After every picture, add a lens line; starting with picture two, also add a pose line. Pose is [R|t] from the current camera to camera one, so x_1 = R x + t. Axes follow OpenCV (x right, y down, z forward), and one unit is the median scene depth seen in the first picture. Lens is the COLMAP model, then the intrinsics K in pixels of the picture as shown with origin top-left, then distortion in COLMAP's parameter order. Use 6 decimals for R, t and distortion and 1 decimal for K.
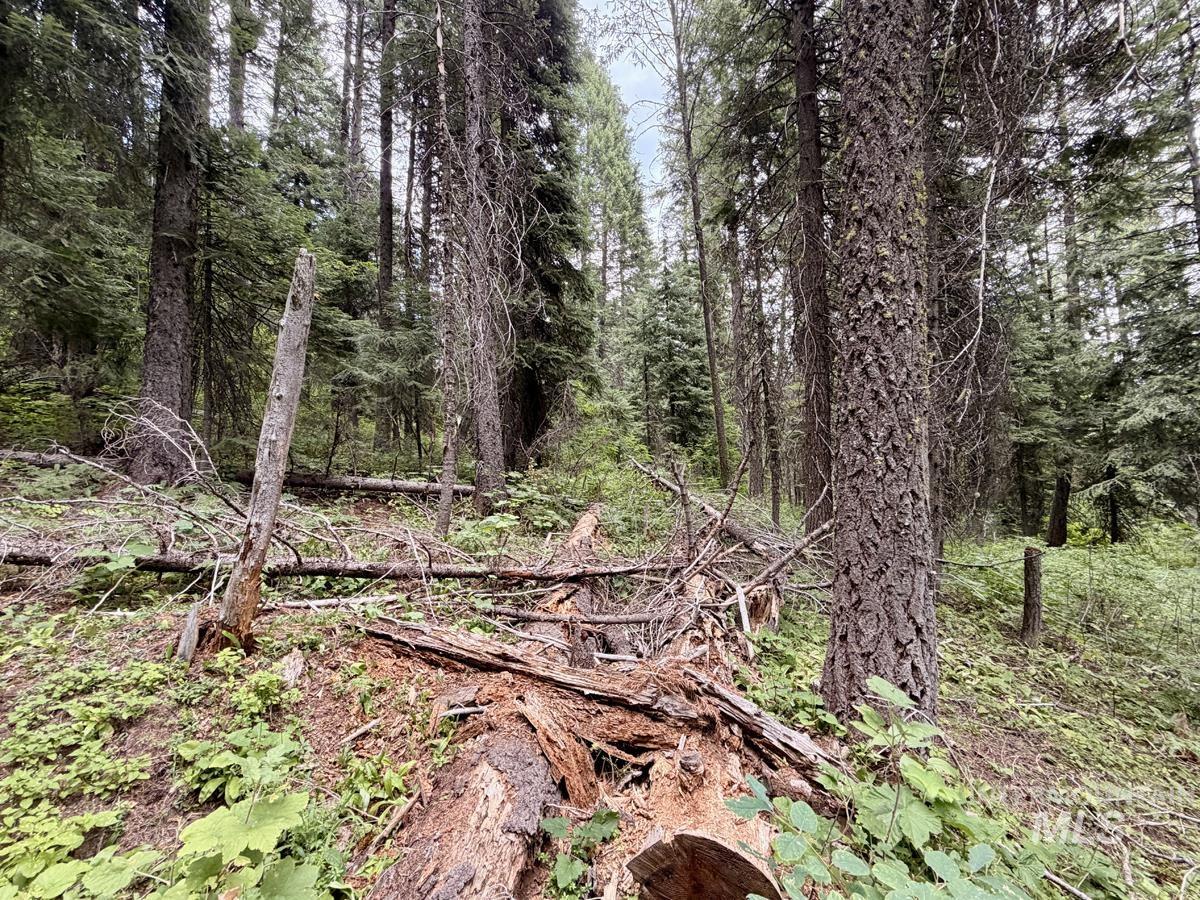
lens RADIAL K [[509.4, 0, 595.8], [0, 509.4, 452.2], [0, 0, 1]] dist [0.000653, 0.000077]
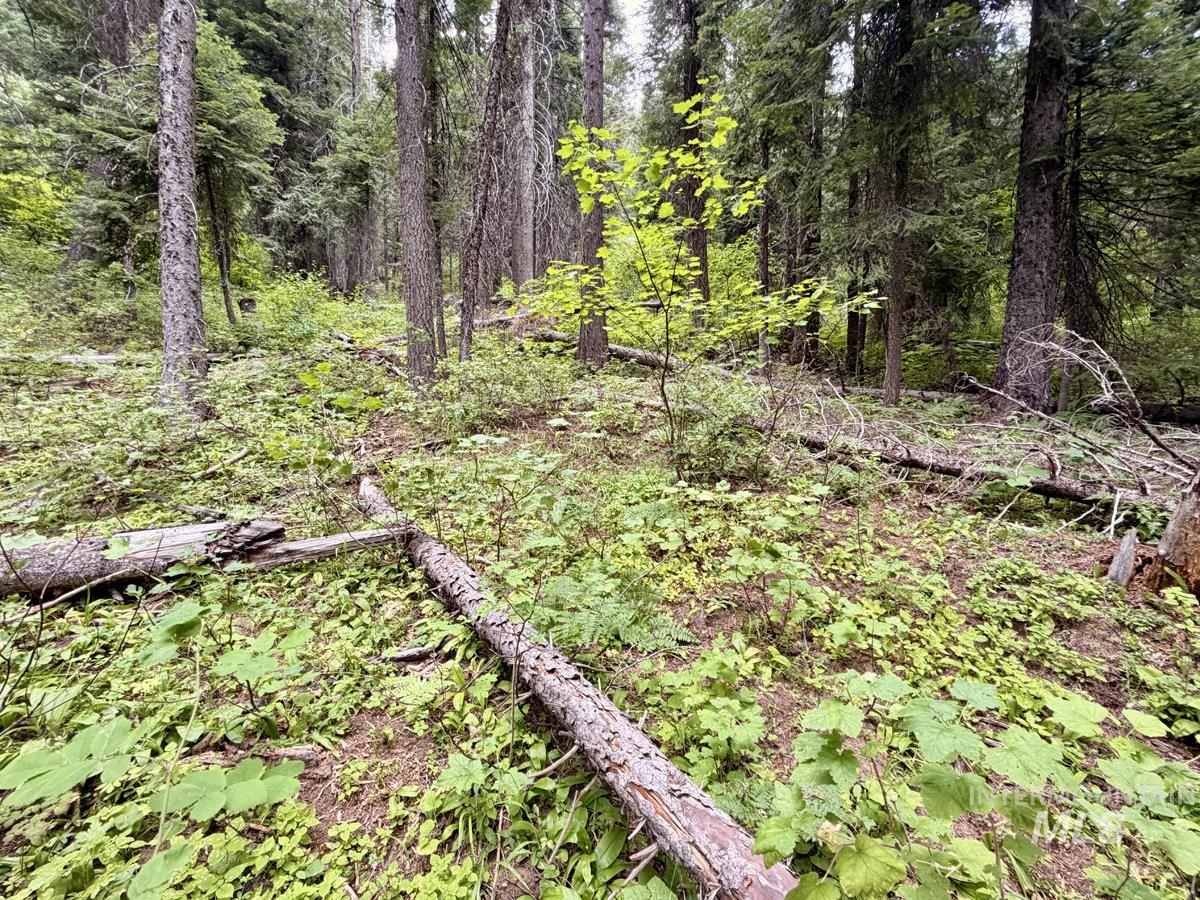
lens RADIAL K [[509.4, 0, 595.8], [0, 509.4, 452.2], [0, 0, 1]] dist [0.000653, 0.000077]
pose [[0.231391, 0.073462, -0.970083, -0.086622], [0.034761, 0.995884, 0.083707, 0.032148], [0.972240, -0.053090, 0.227885, -0.120300]]
